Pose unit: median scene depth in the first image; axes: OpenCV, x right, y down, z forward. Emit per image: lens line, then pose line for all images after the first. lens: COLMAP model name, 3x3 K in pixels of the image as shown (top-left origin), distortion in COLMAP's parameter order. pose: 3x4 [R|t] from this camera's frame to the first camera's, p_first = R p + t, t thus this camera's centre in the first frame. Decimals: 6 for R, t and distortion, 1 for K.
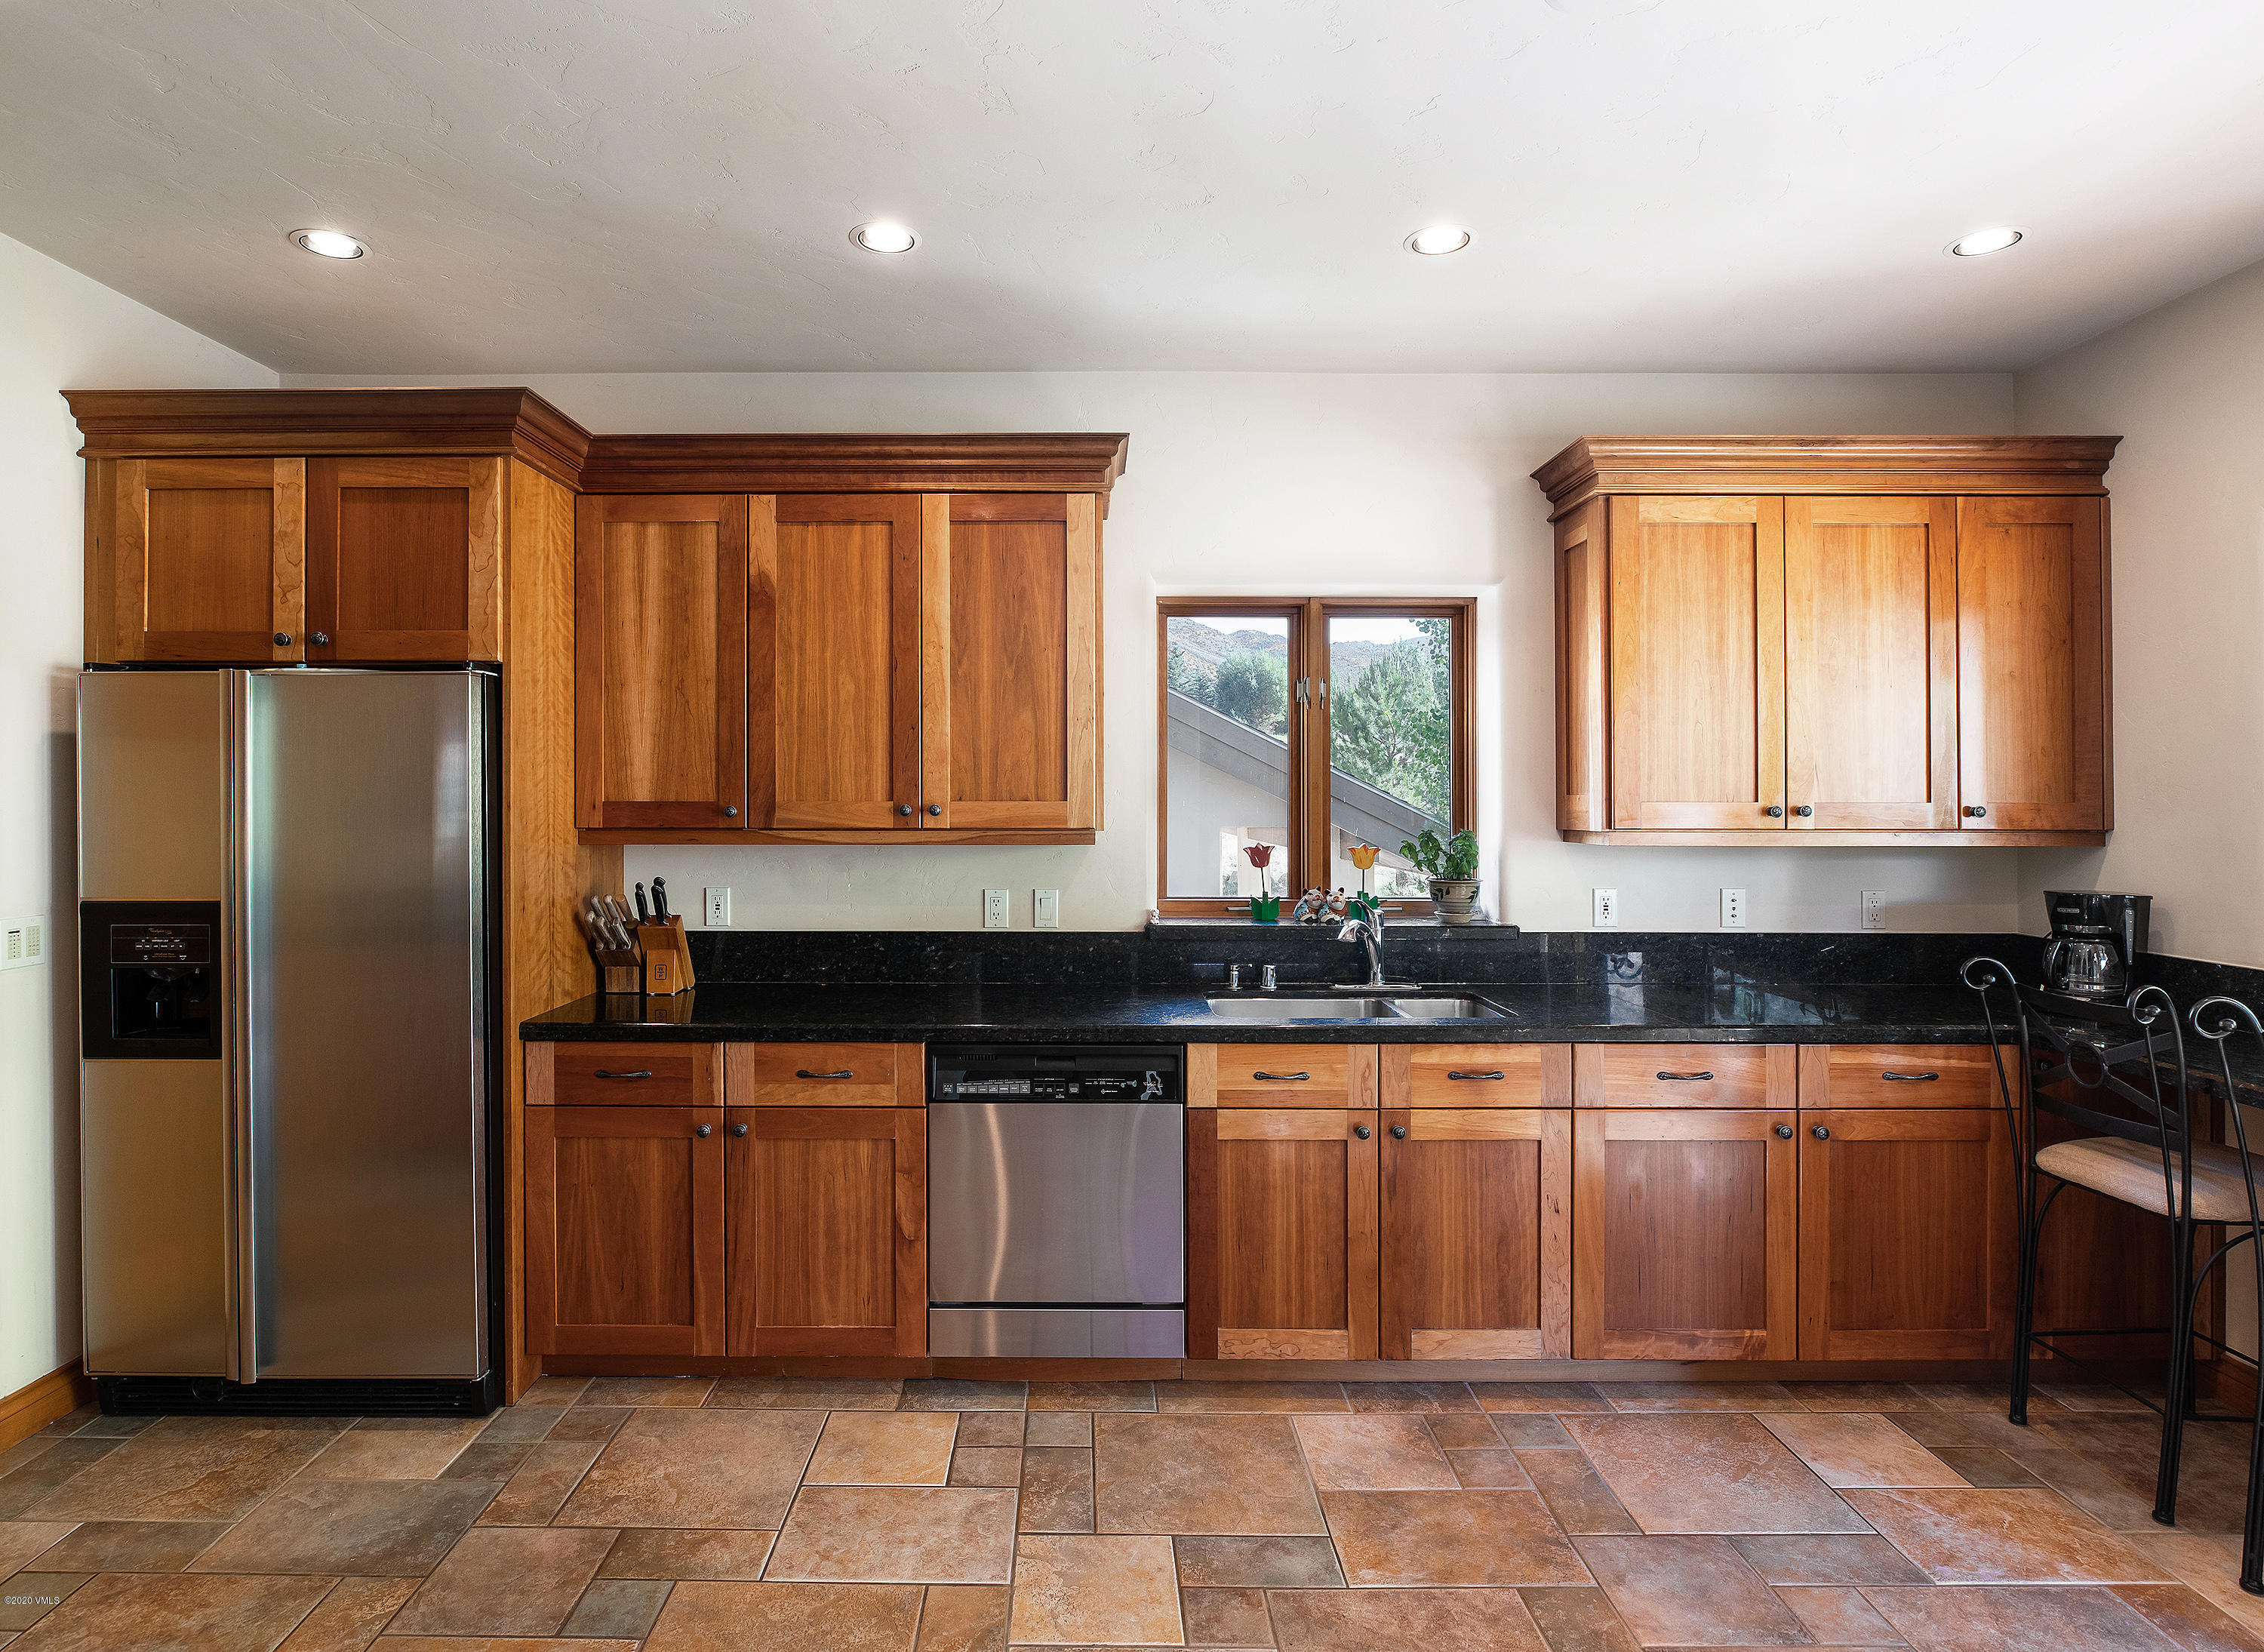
lens RADIAL K [[1182.9, 0, 1132.4], [0, 1182.9, 807.8], [0, 0, 1]] dist [-0.012093, 0.002296]
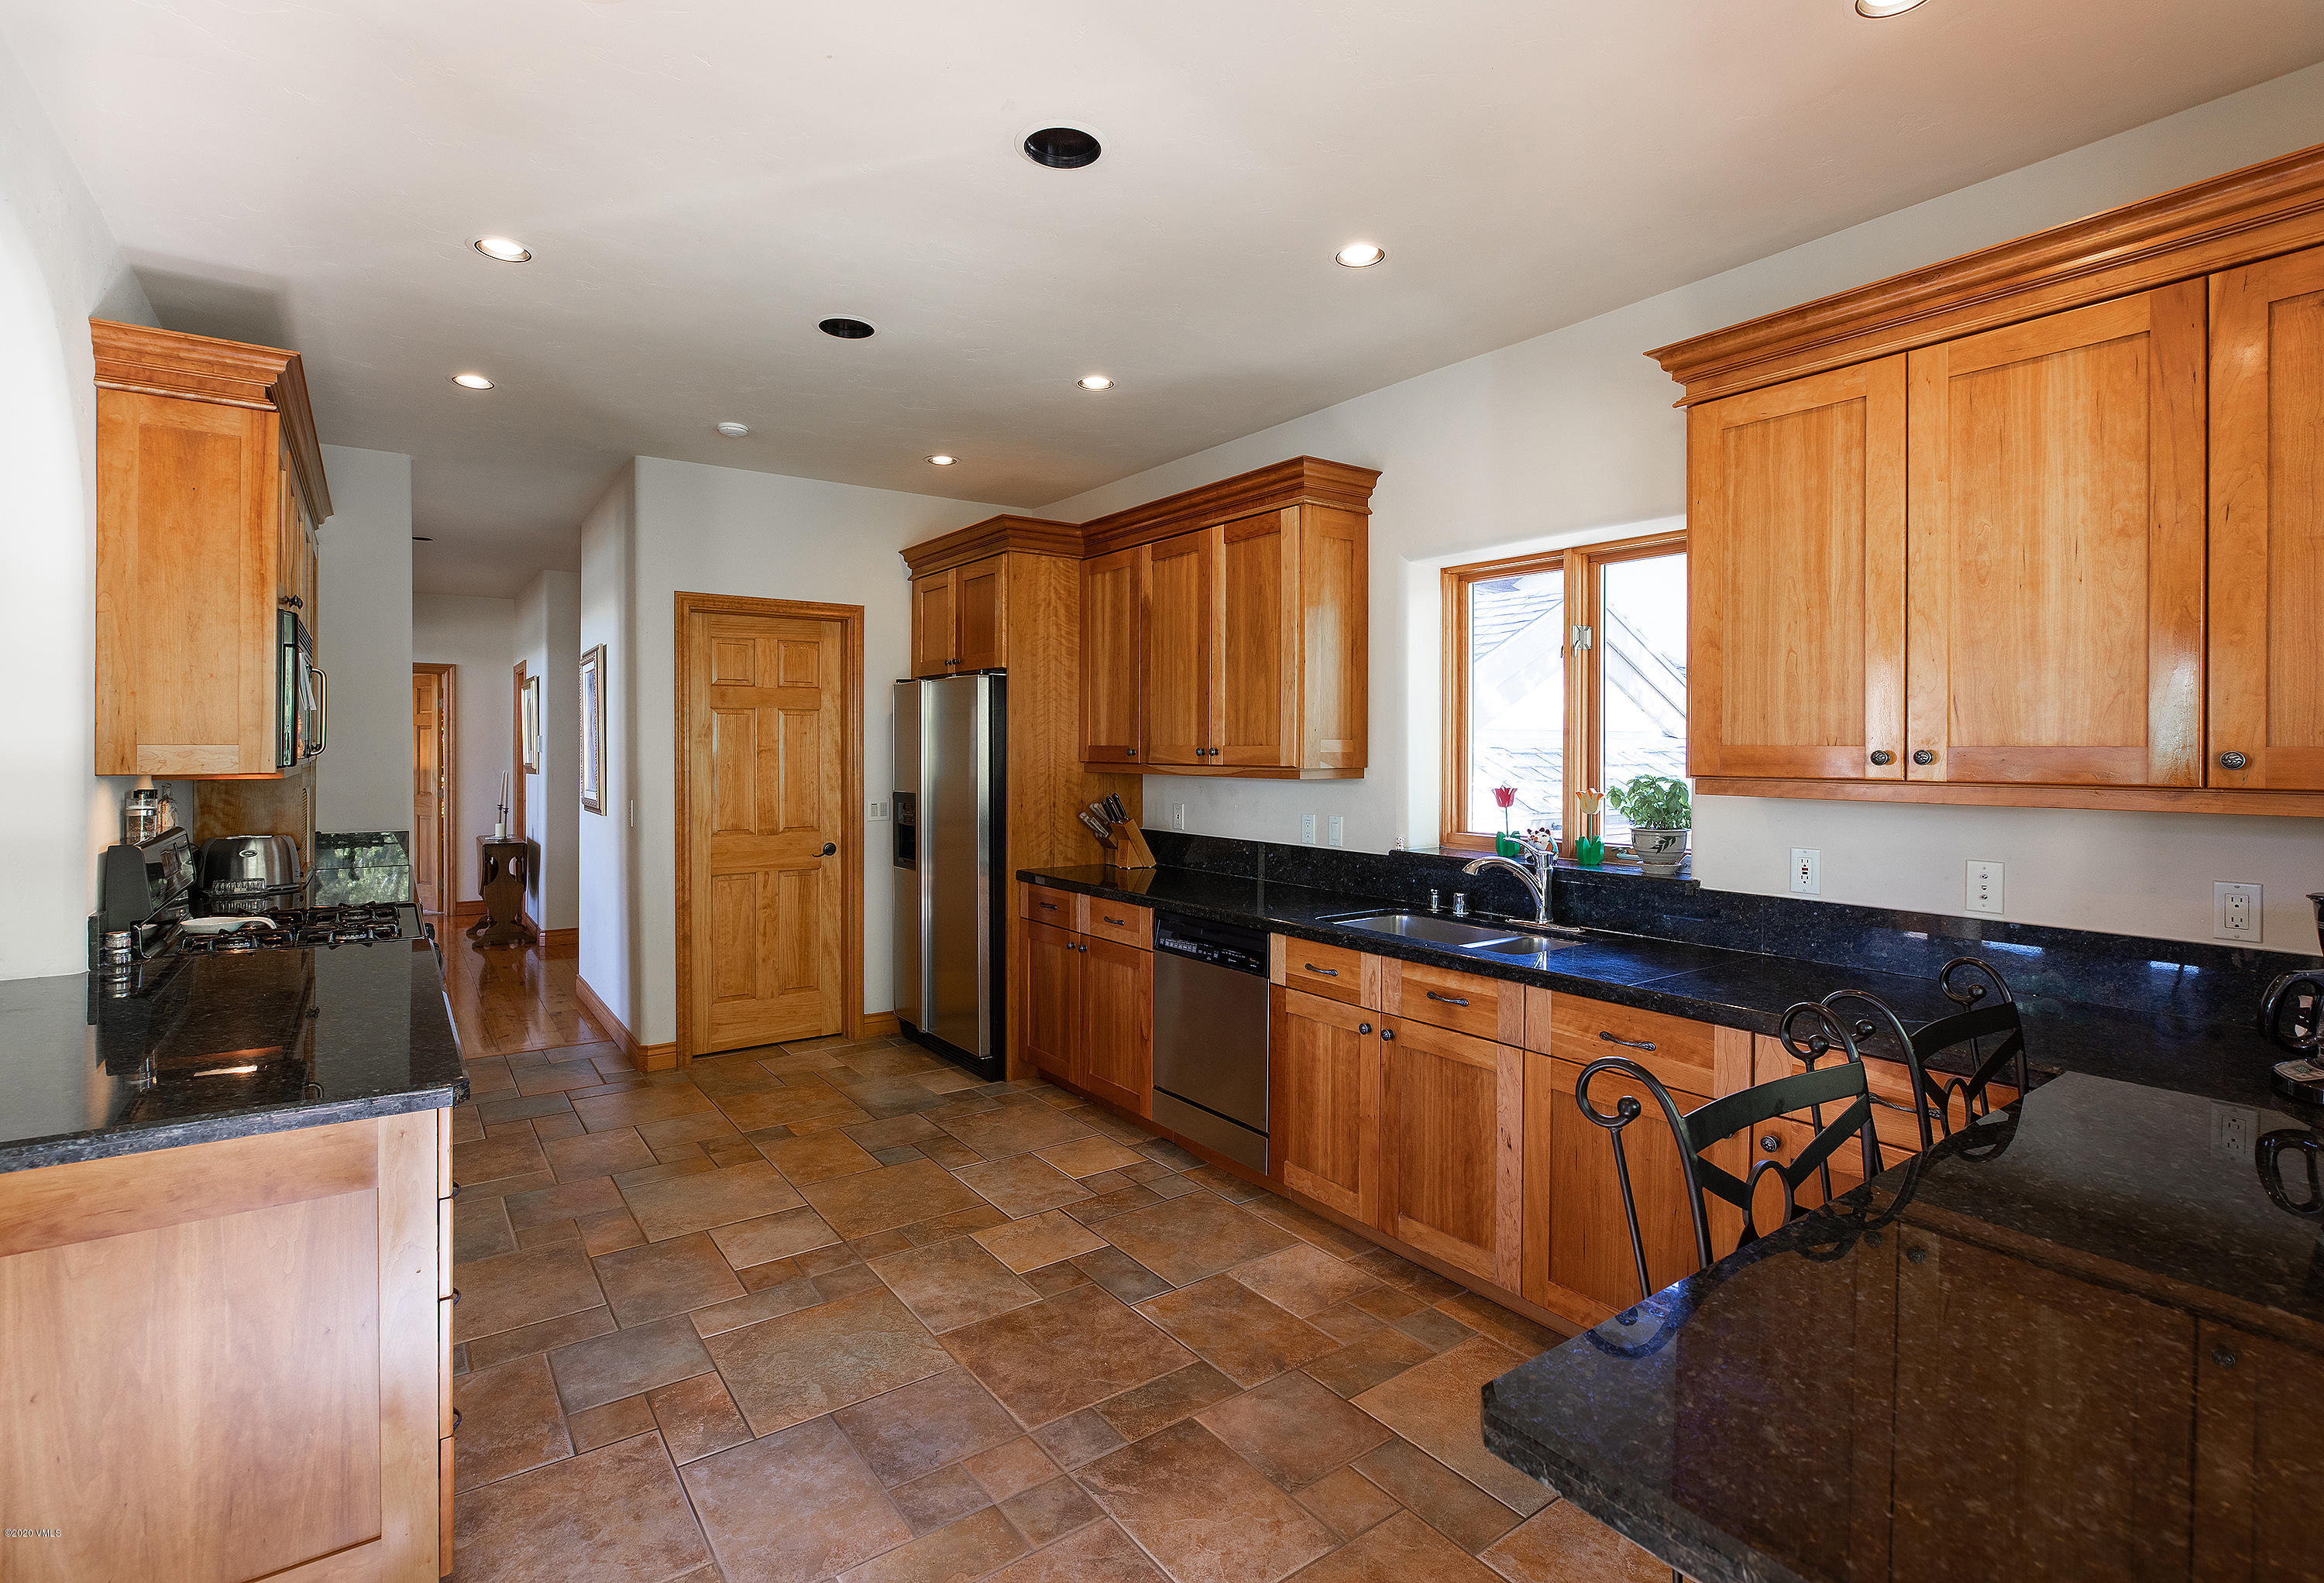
lens RADIAL K [[1086.1, 0, 1162.5], [0, 1086.1, 773.5], [0, 0, 1]] dist [-0.006389, 0.000084]
pose [[0.598796, 0.020242, -0.800646, 0.916609], [-0.011684, 0.999795, 0.016538, 0.007977], [0.800816, -0.000548, 0.598910, 0.197389]]
